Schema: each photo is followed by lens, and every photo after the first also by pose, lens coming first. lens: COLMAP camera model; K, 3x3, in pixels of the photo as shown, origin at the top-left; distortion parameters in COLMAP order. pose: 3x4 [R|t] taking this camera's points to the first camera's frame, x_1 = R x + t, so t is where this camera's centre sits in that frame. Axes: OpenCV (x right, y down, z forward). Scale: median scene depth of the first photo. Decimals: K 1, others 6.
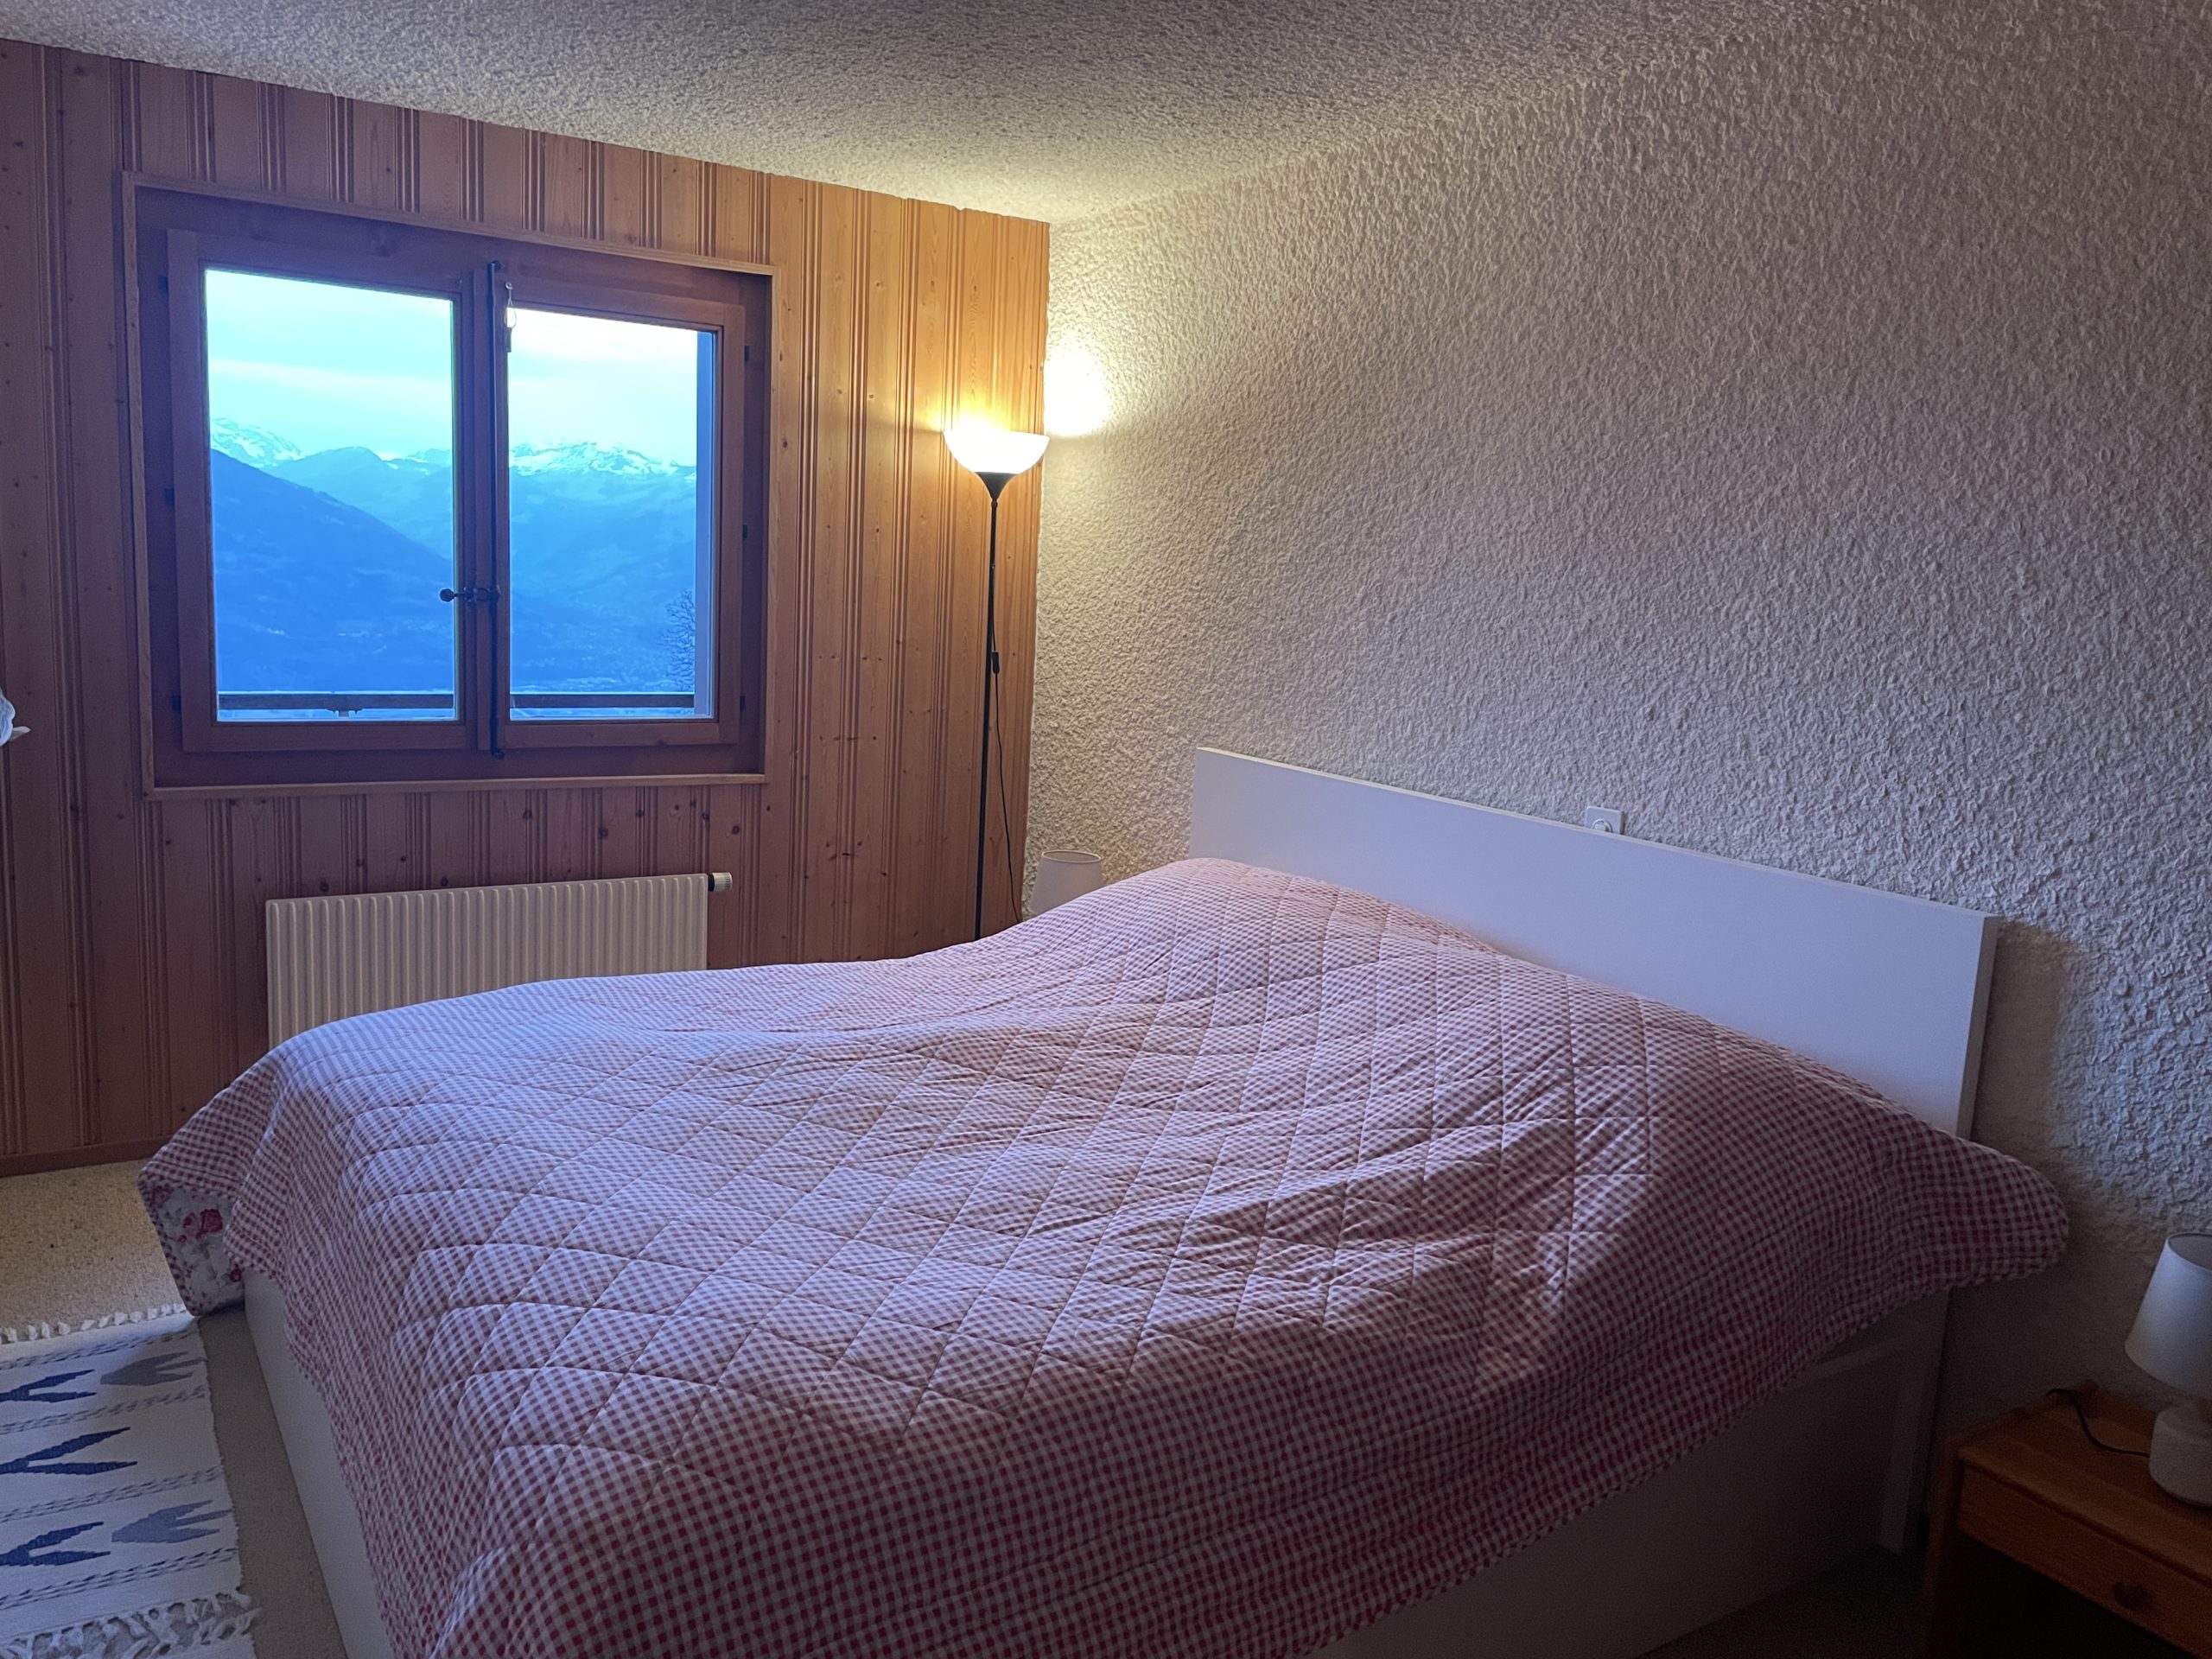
lens RADIAL K [[1673.5, 0, 1106.0], [0, 1673.5, 829.5], [0, 0, 1]] dist [-0.000798, -0.009642]
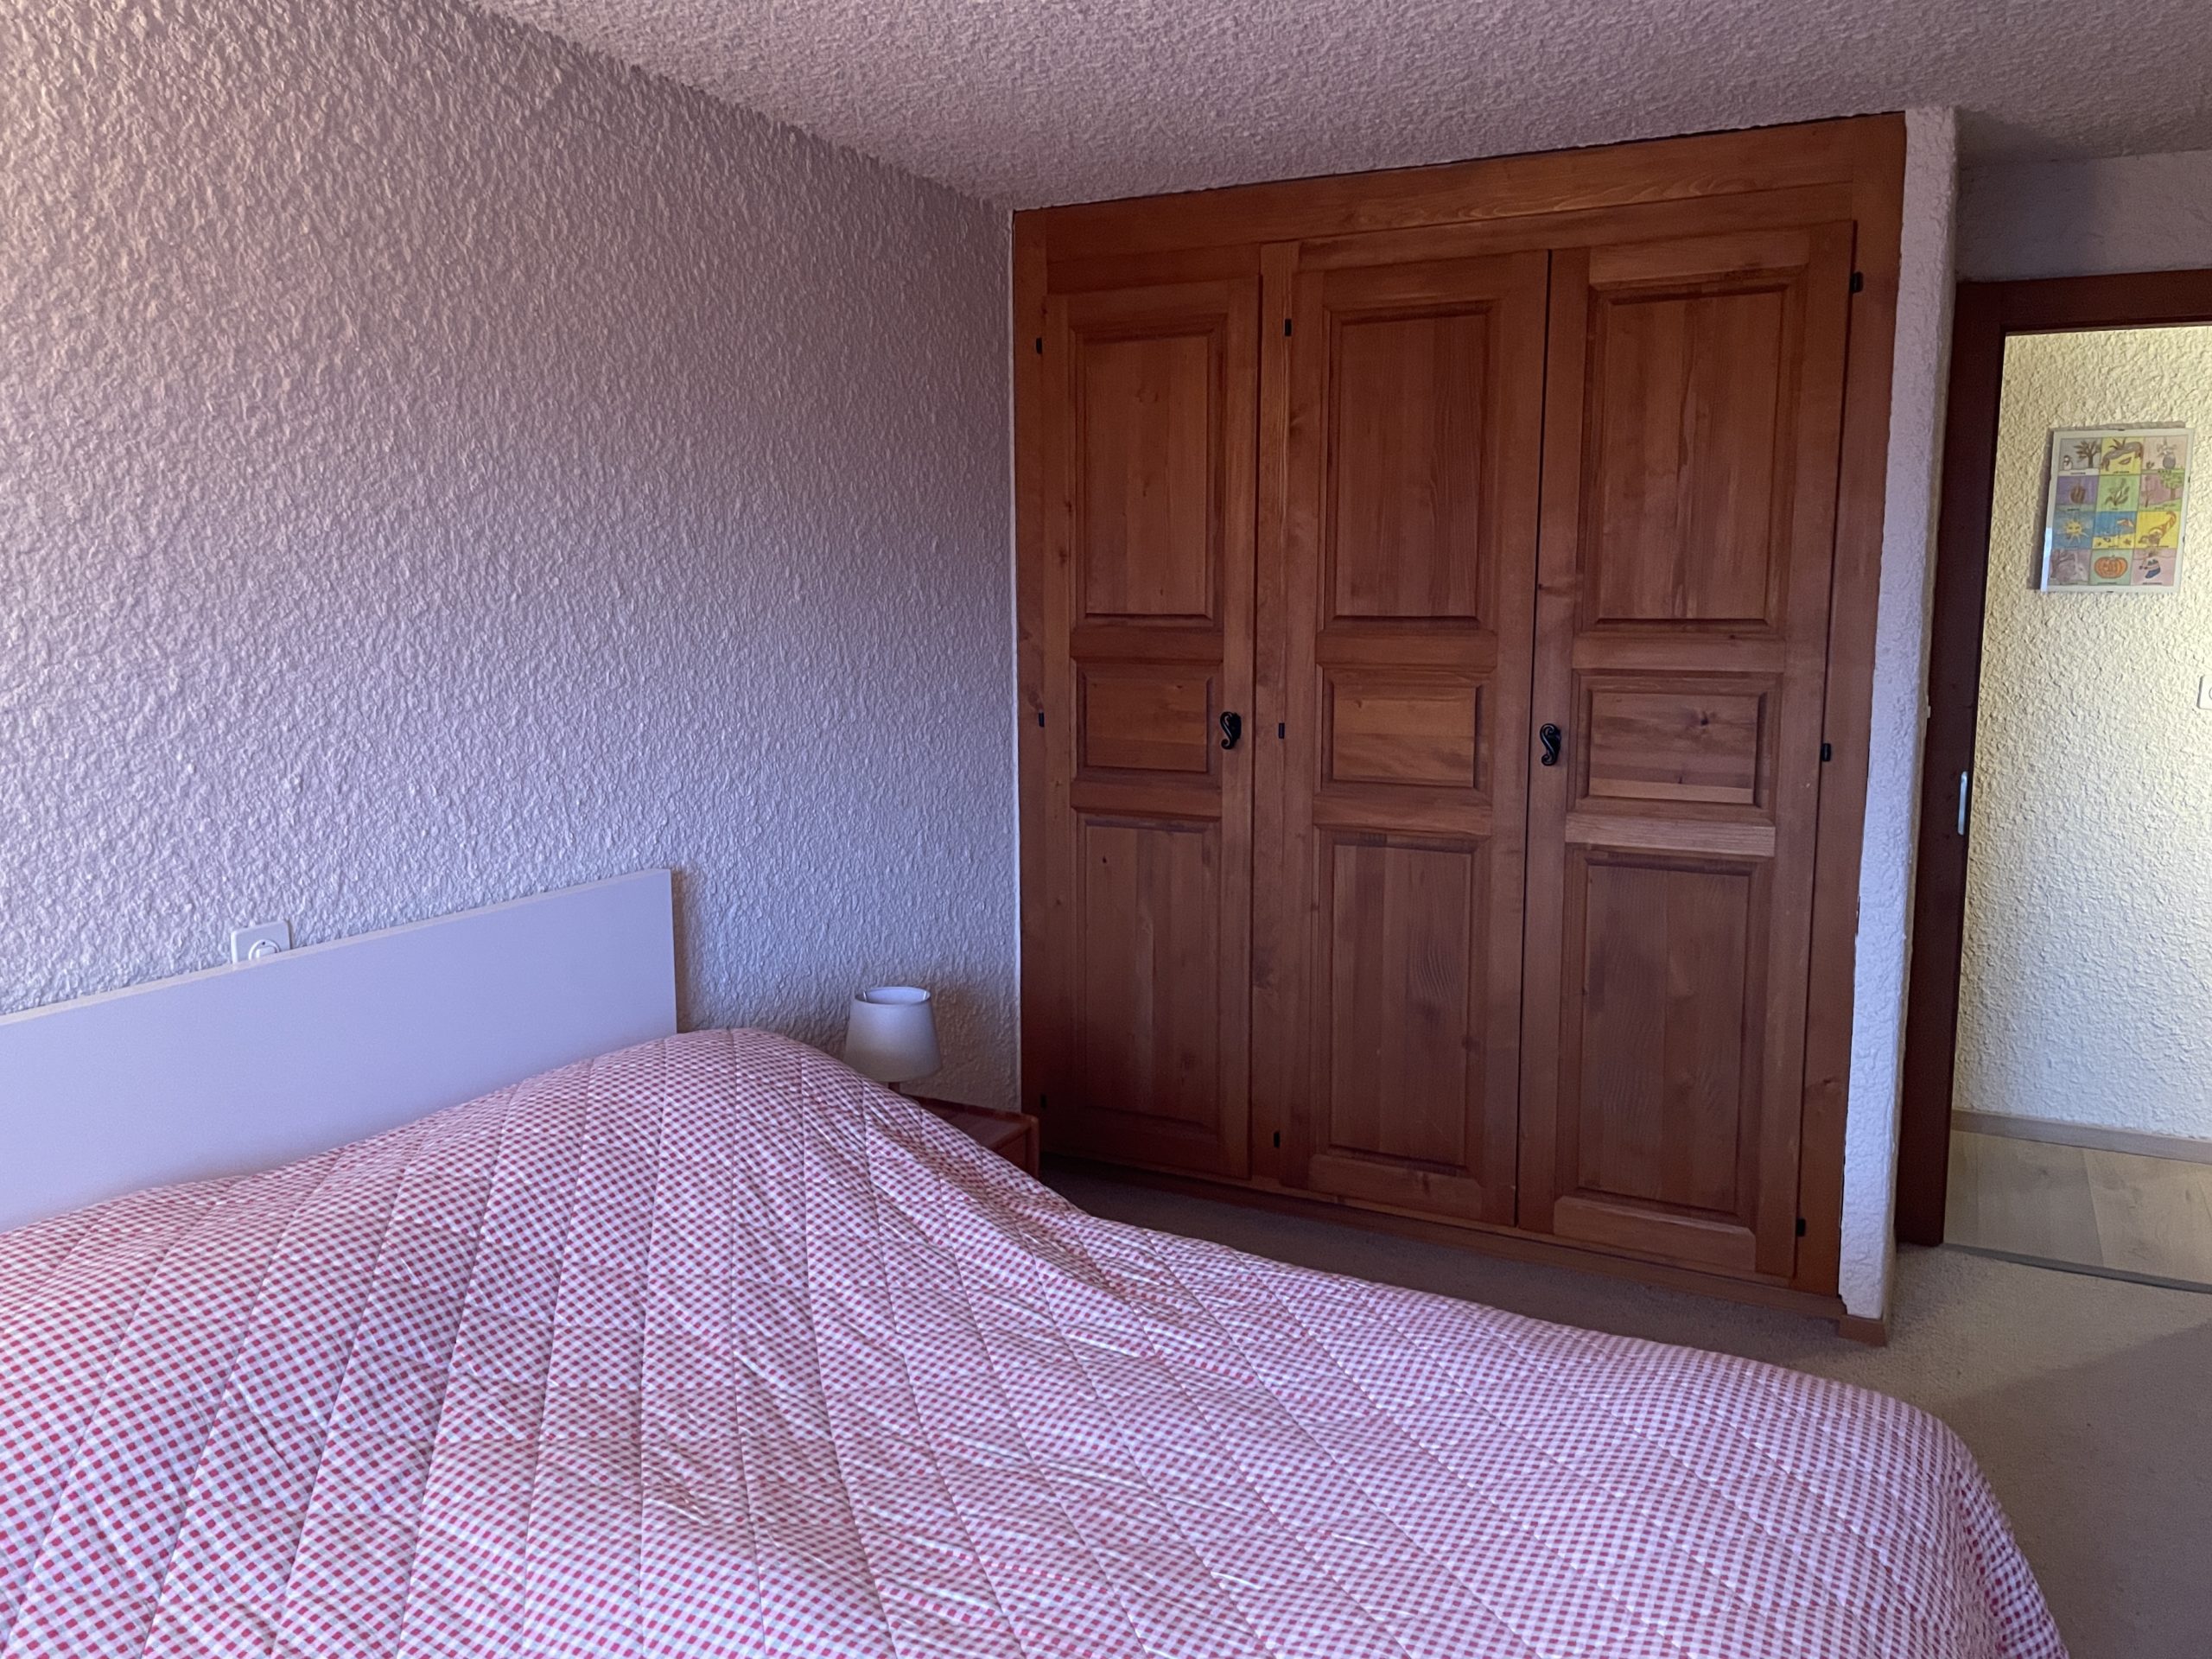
lens RADIAL K [[1632.4, 0, 1106.0], [0, 1632.4, 829.5], [0, 0, 1]] dist [0.001892, -0.061184]
pose [[-0.522822, -0.183832, 0.832384, -0.552072], [0.104028, 0.955412, 0.276343, -0.240655], [-0.846070, 0.231070, -0.480387, 1.156081]]
